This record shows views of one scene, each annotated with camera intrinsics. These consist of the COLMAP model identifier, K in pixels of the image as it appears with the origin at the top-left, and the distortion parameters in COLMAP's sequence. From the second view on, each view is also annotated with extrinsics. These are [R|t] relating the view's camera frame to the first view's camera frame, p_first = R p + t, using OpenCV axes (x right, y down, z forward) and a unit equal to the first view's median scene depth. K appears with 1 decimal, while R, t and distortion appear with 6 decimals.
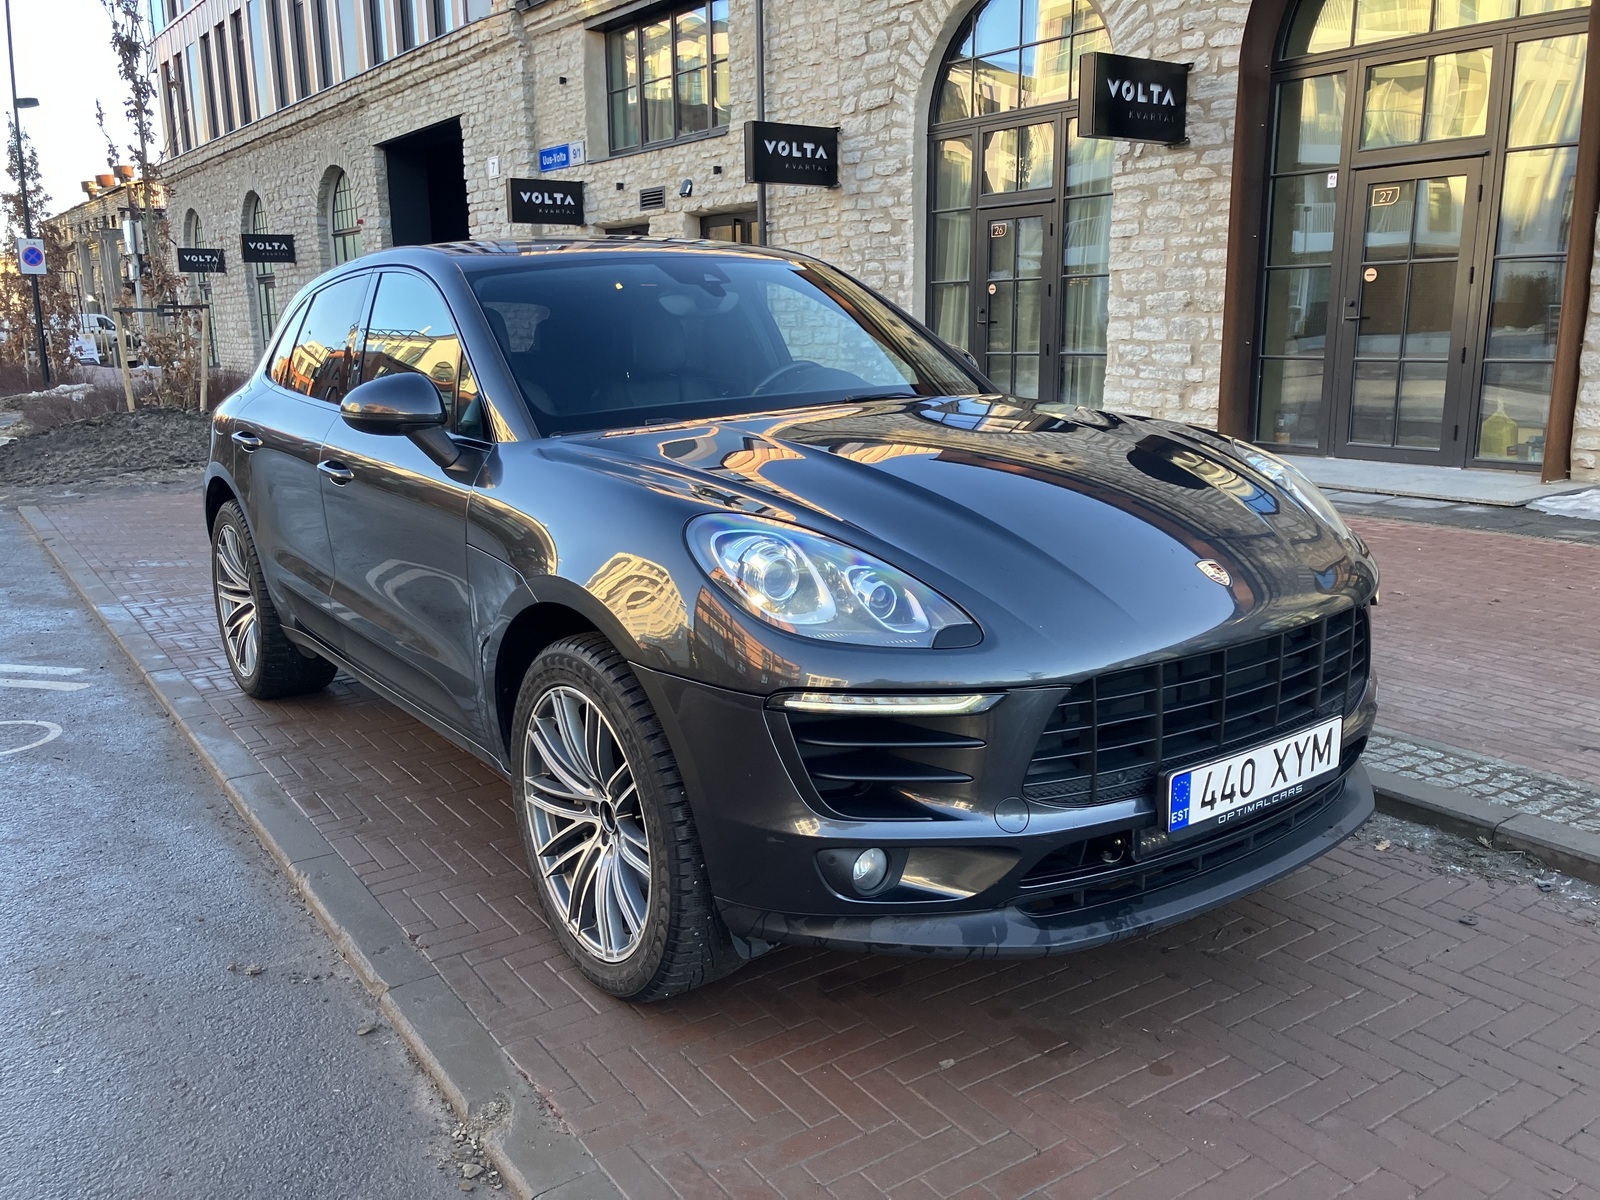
lens RADIAL K [[1287.1, 0, 790.4], [0, 1287.1, 610.1], [0, 0, 1]] dist [0.027947, -0.013171]
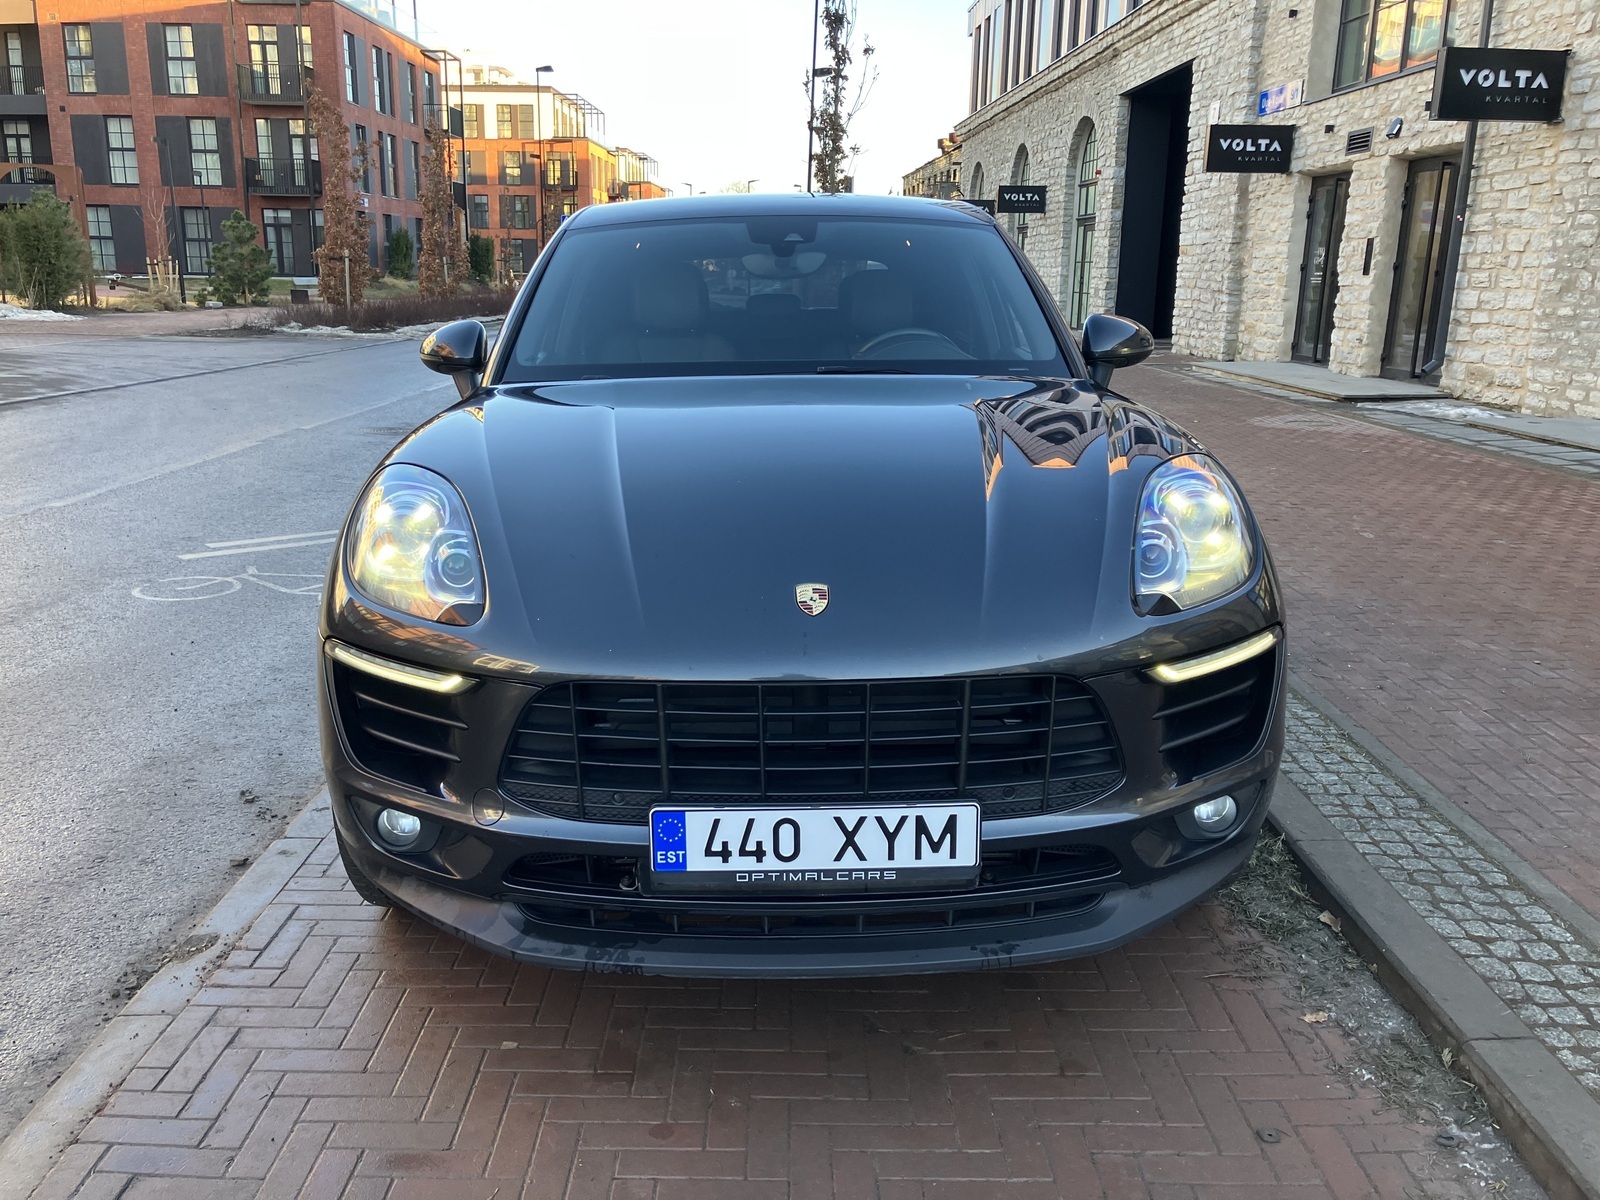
lens RADIAL K [[1294.4, 0, 800.0], [0, 1294.4, 600.0], [0, 0, 1]] dist [0.061596, -0.080137]
pose [[0.831492, 0.162843, -0.531134, 0.121645], [-0.148632, 0.986430, 0.069750, -0.013530], [0.535285, 0.020947, 0.844412, 0.042551]]
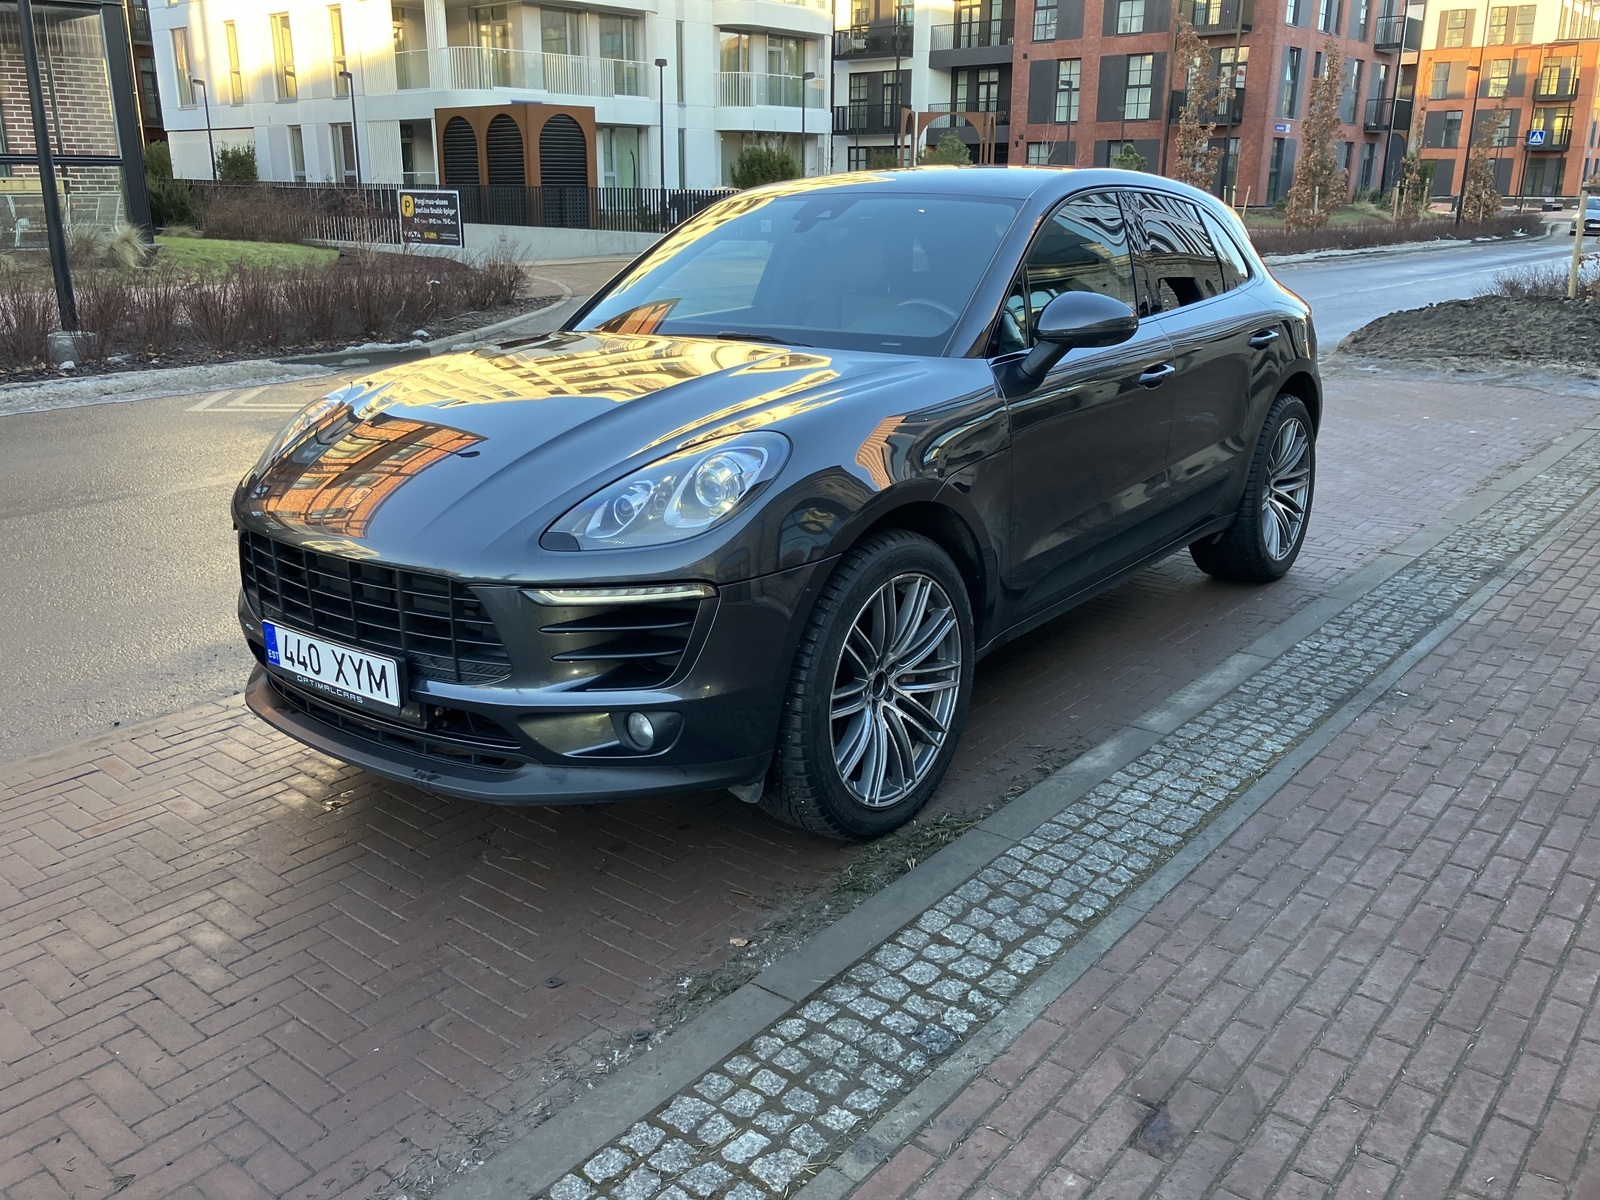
lens RADIAL K [[1321.7, 0, 794.2], [0, 1321.7, 573.8], [0, 0, 1]] dist [0.025704, -0.055059]
pose [[0.287869, 0.282560, -0.915036, 0.251373], [-0.213449, 0.950378, 0.226323, -0.051819], [0.933580, 0.130162, 0.333897, 0.152889]]
